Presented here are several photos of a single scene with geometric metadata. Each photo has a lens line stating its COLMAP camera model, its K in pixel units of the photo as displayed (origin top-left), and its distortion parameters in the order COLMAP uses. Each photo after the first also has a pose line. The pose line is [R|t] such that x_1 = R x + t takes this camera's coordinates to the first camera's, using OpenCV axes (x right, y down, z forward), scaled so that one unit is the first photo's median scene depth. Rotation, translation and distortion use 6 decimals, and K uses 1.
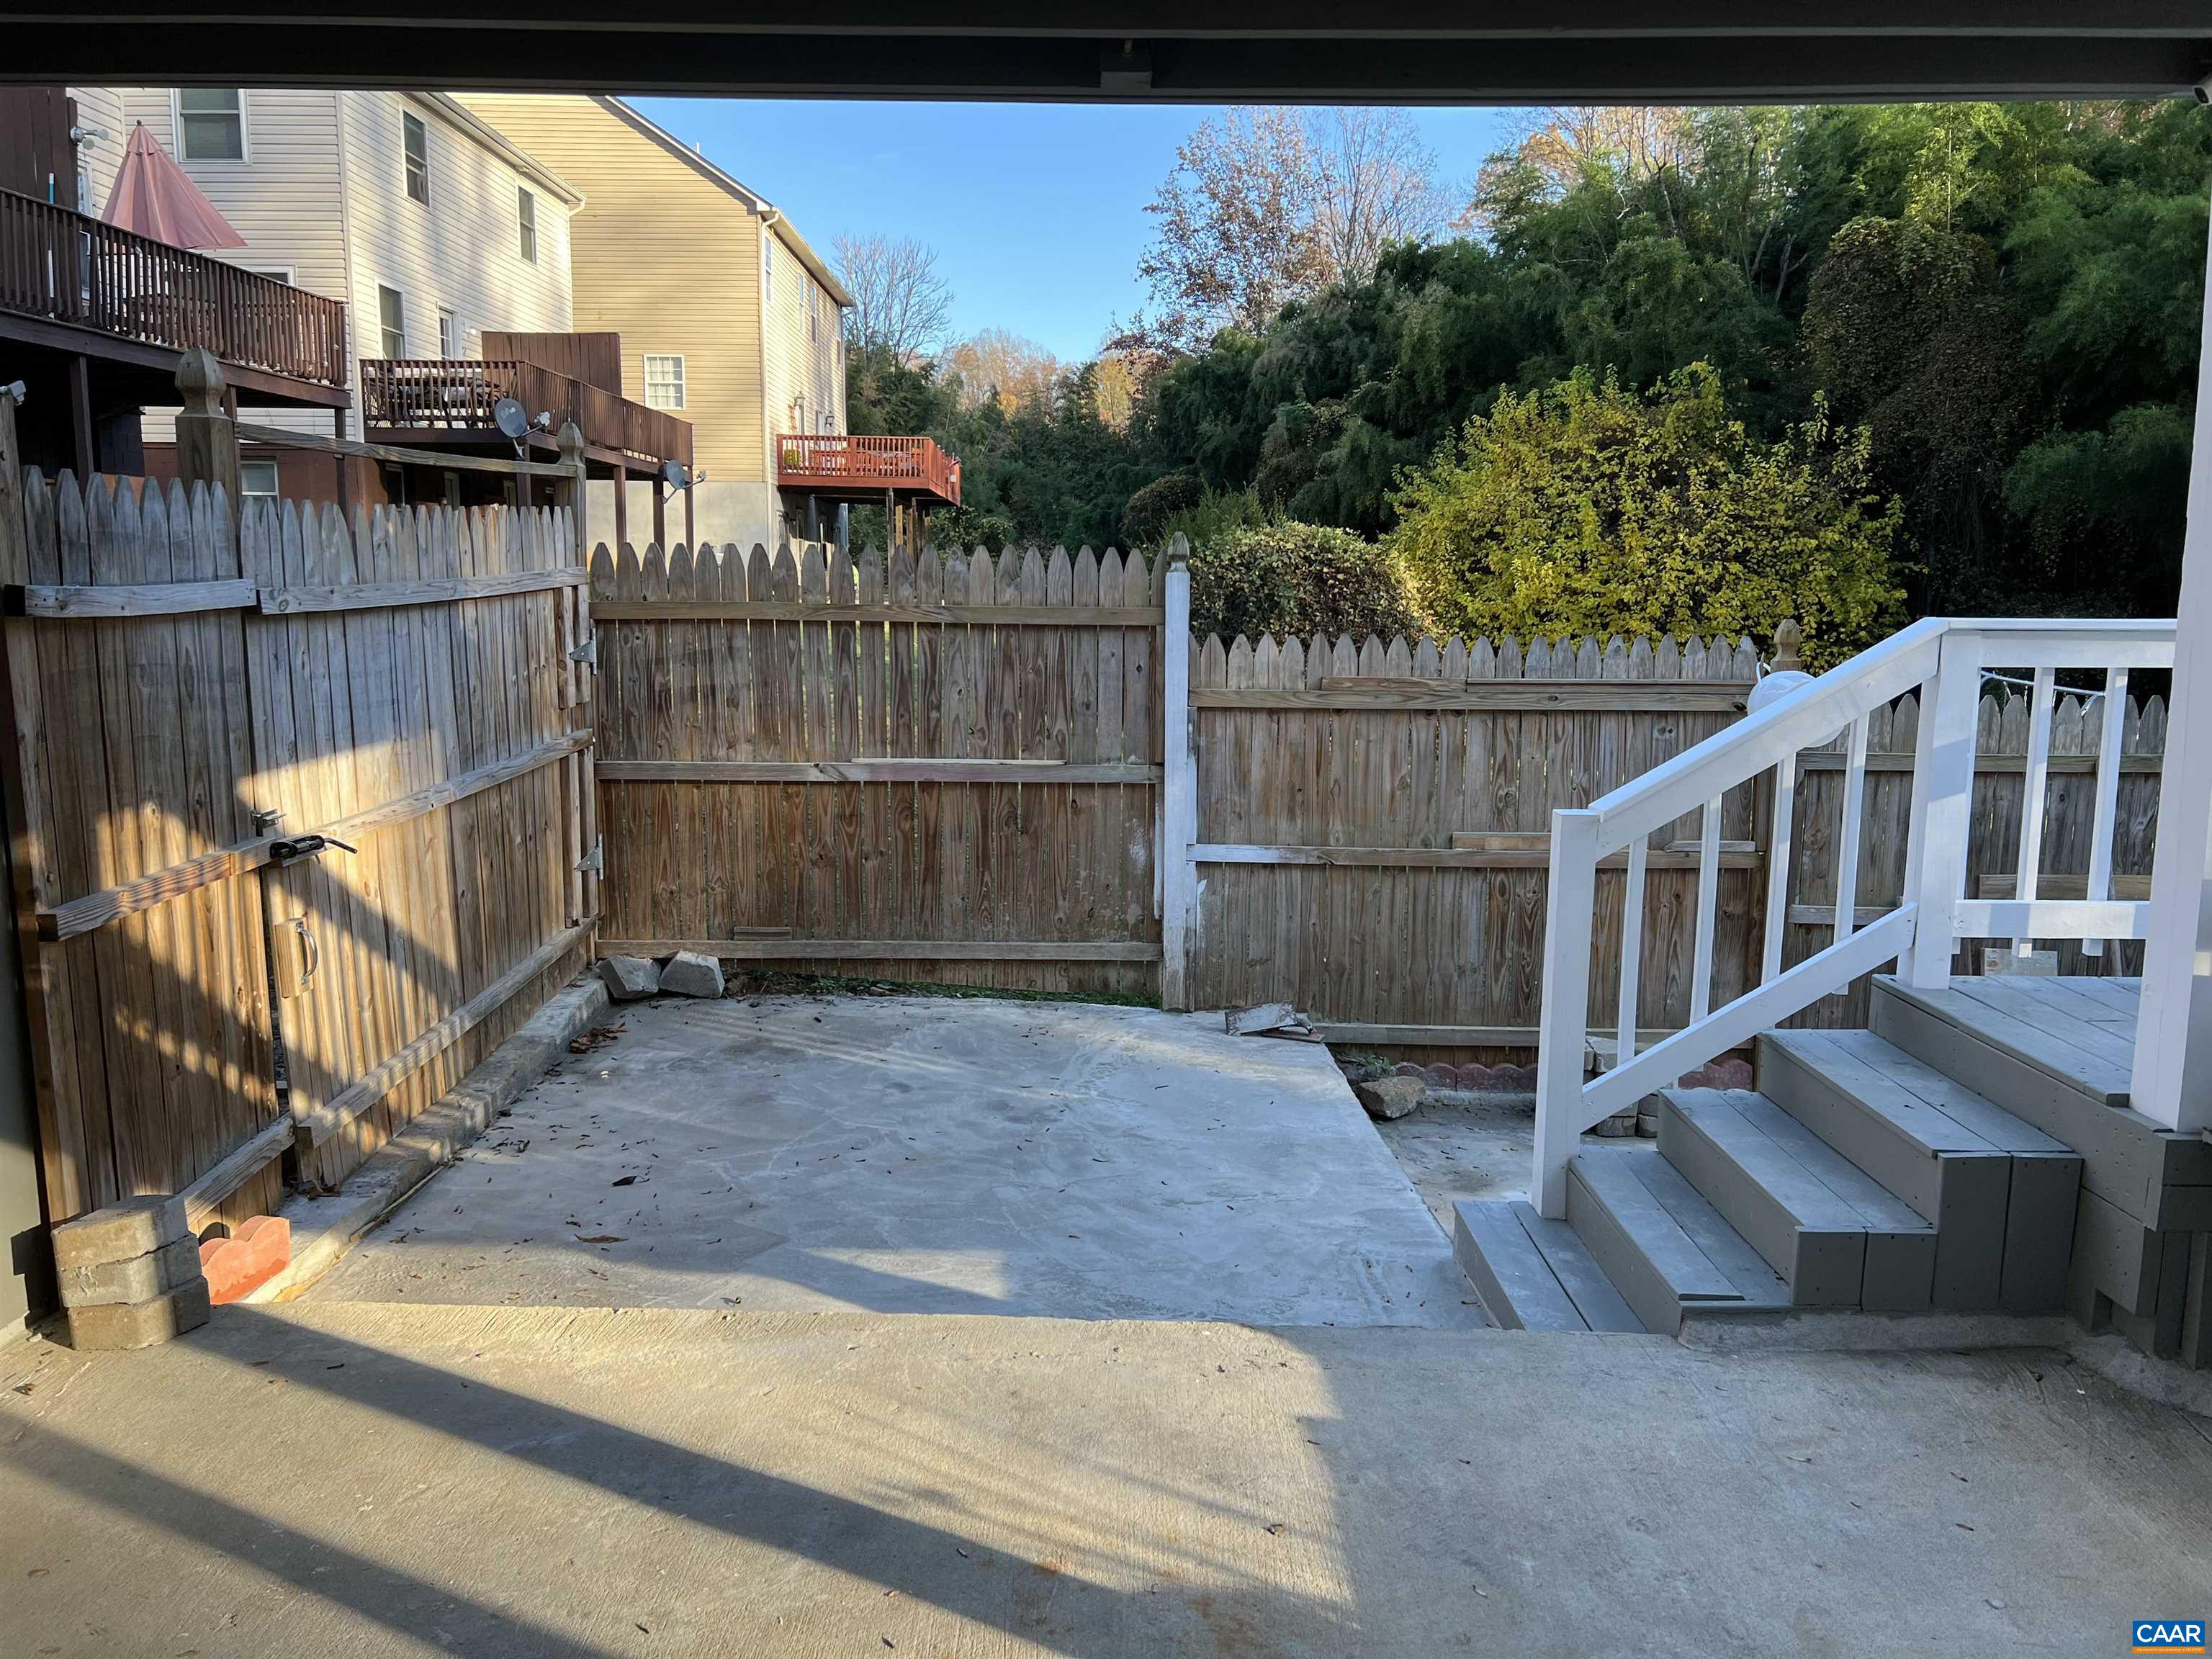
lens RADIAL K [[1662.1, 0, 1102.8], [0, 1662.1, 828.8], [0, 0, 1]] dist [0.025843, -0.016231]
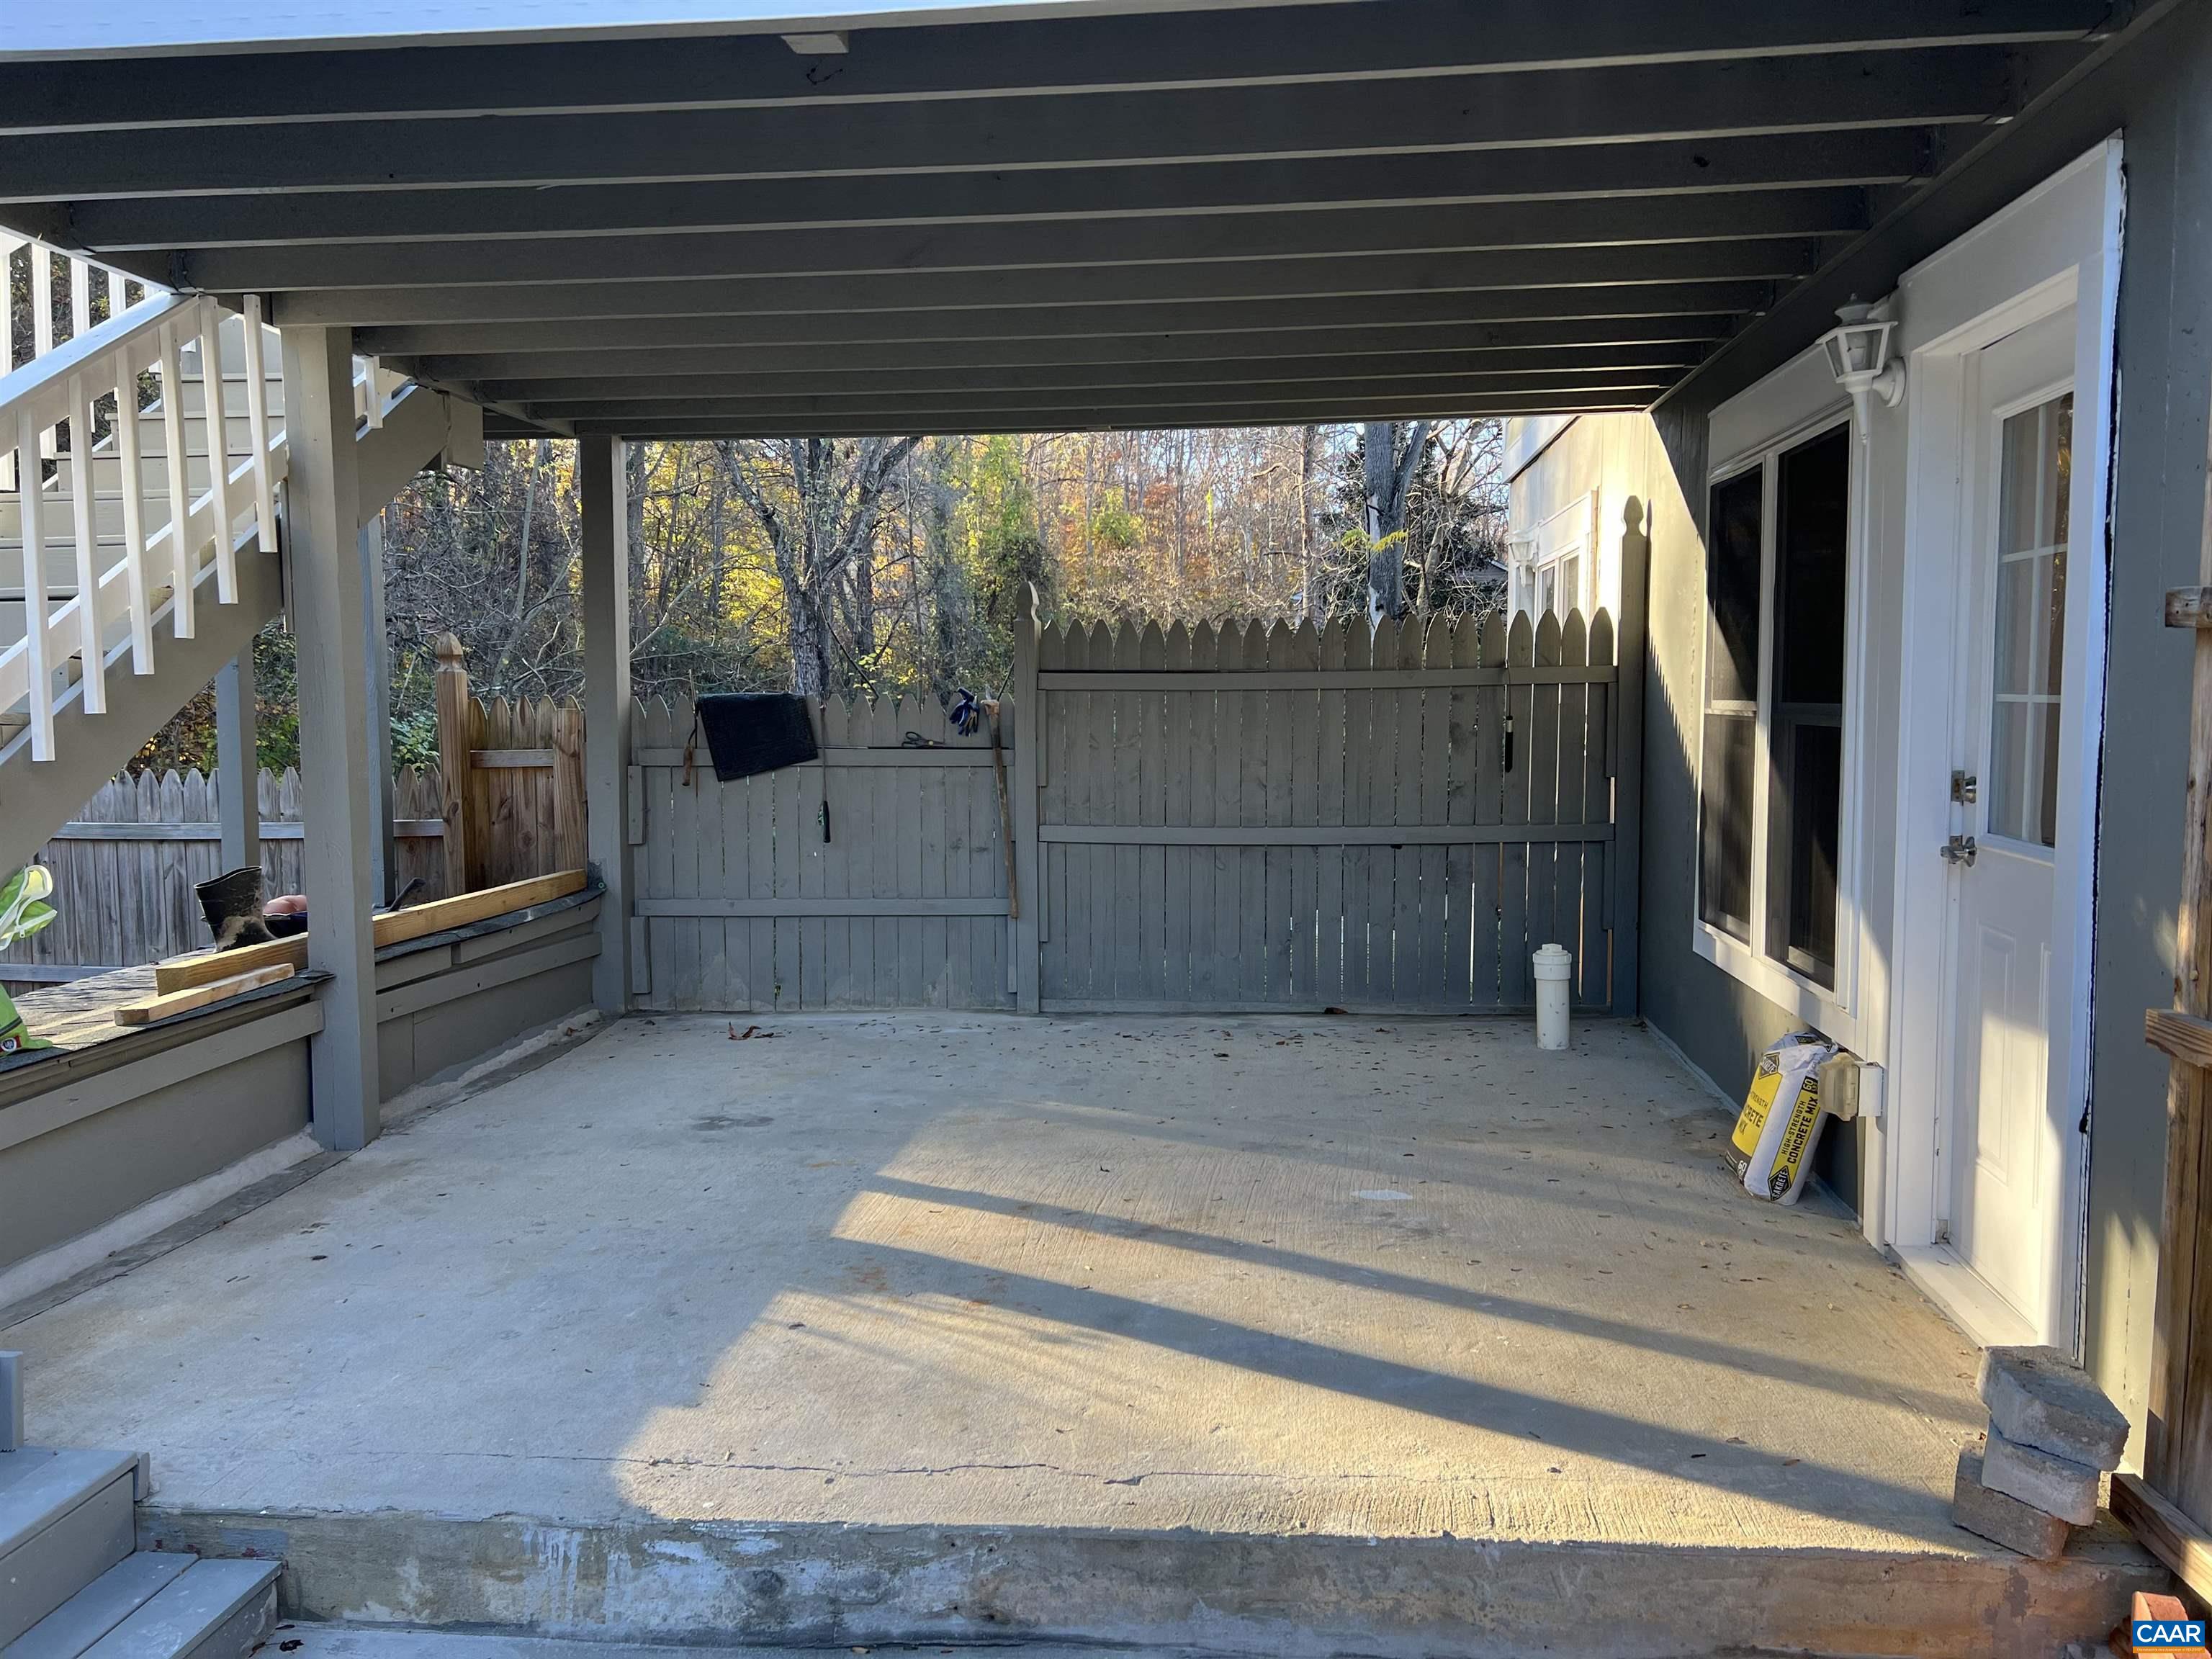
lens RADIAL K [[1662.1, 0, 1108.2], [0, 1662.1, 829.5], [0, 0, 1]] dist [0.025843, -0.016231]
pose [[-0.994022, -0.011585, 0.108563, -0.271985], [0.014542, 0.971447, 0.236811, -0.260128], [-0.108207, 0.236974, -0.965471, 2.109606]]
